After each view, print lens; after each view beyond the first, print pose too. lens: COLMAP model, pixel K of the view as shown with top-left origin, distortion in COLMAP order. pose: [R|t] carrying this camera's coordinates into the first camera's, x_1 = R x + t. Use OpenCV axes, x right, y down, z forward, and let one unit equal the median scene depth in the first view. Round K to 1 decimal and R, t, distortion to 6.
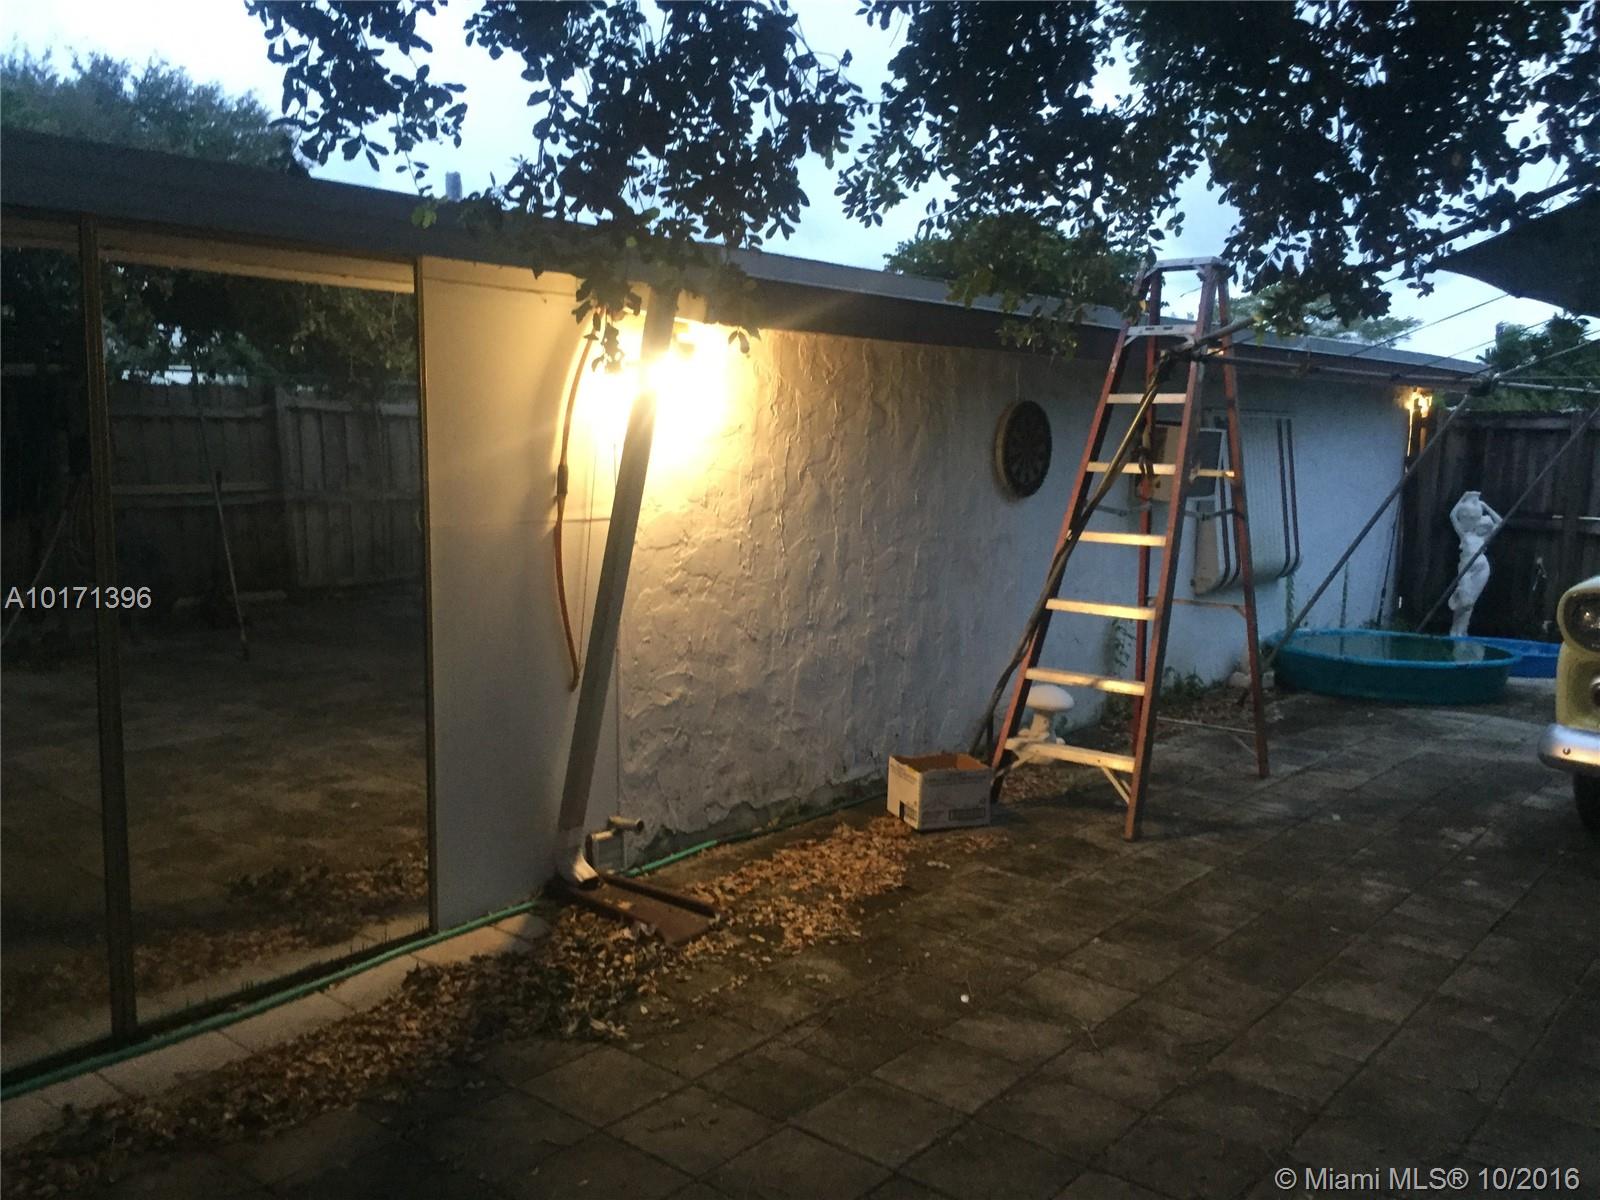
lens RADIAL K [[1363.2, 0, 803.5], [0, 1363.2, 601.6], [0, 0, 1]] dist [0.056738, -0.066779]
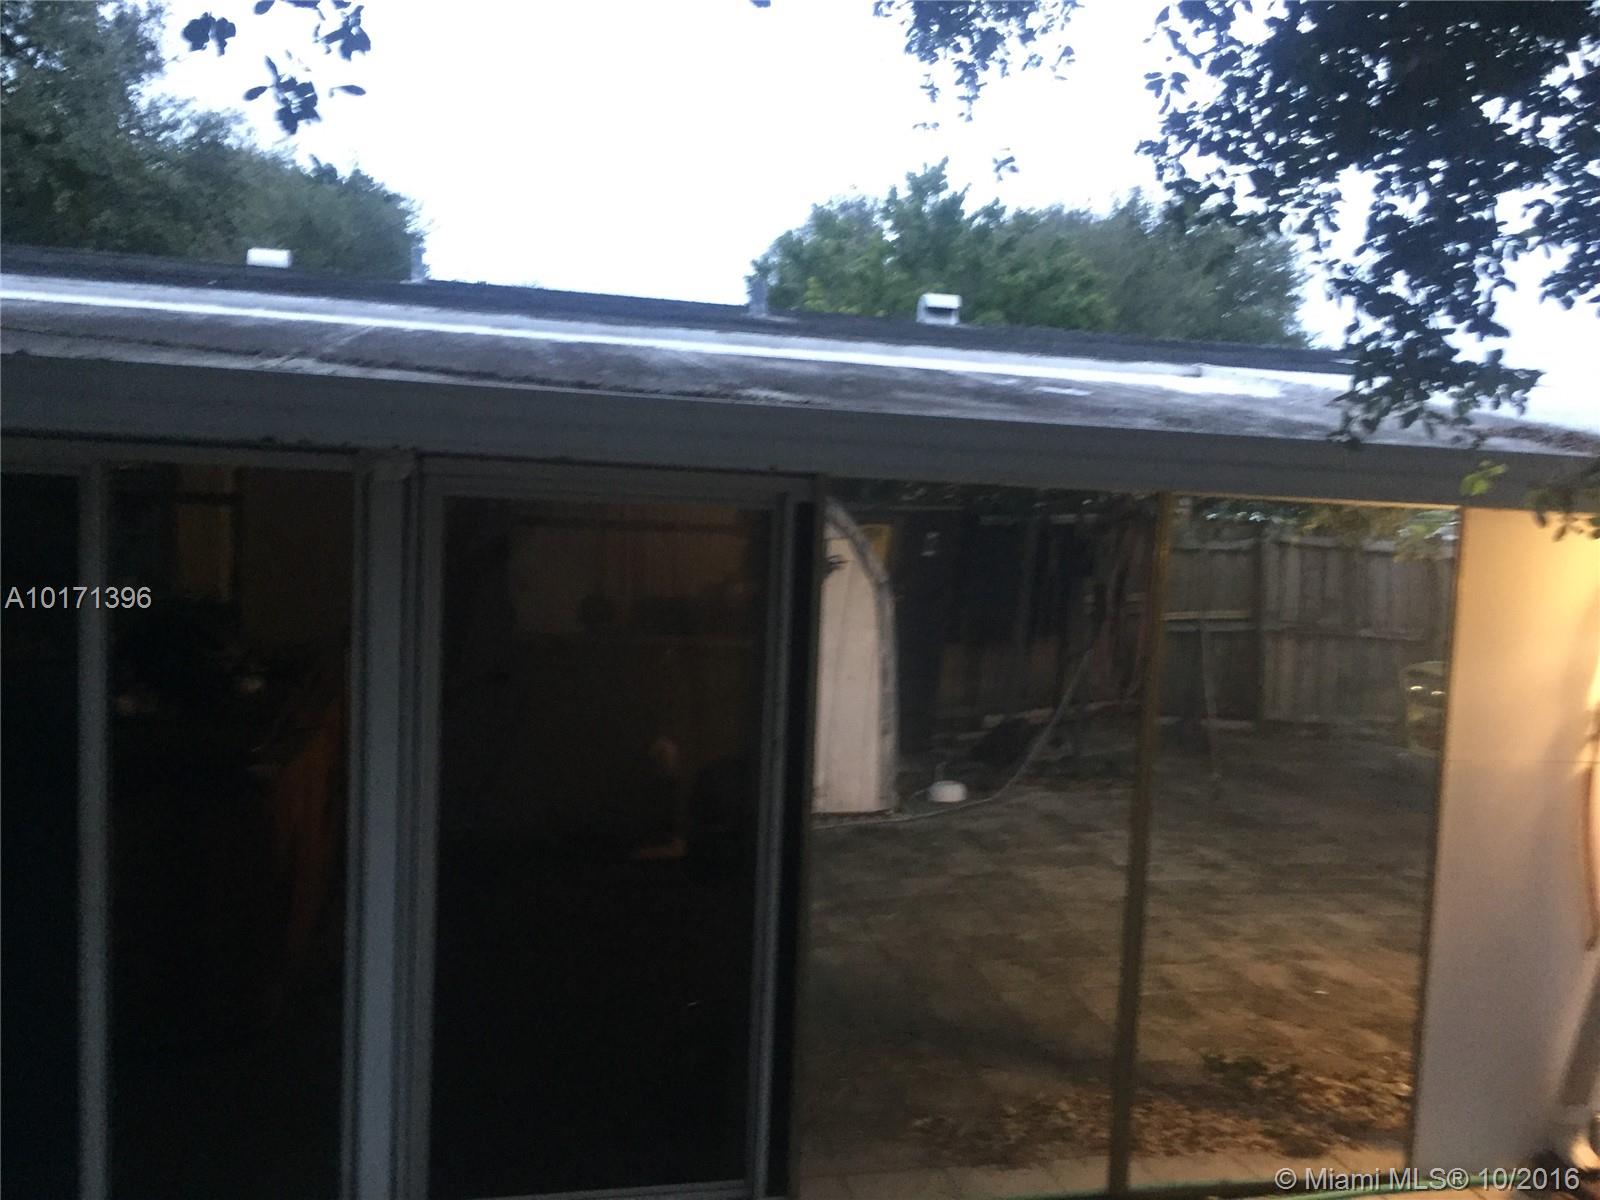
lens RADIAL K [[1363.2, 0, 812.2], [0, 1363.2, 593.3], [0, 0, 1]] dist [0.056738, -0.066779]
pose [[0.781598, 0.066366, -0.620241, -0.020361], [-0.117585, 0.992174, -0.042012, -0.076708], [0.612599, 0.105768, 0.783285, -0.063569]]
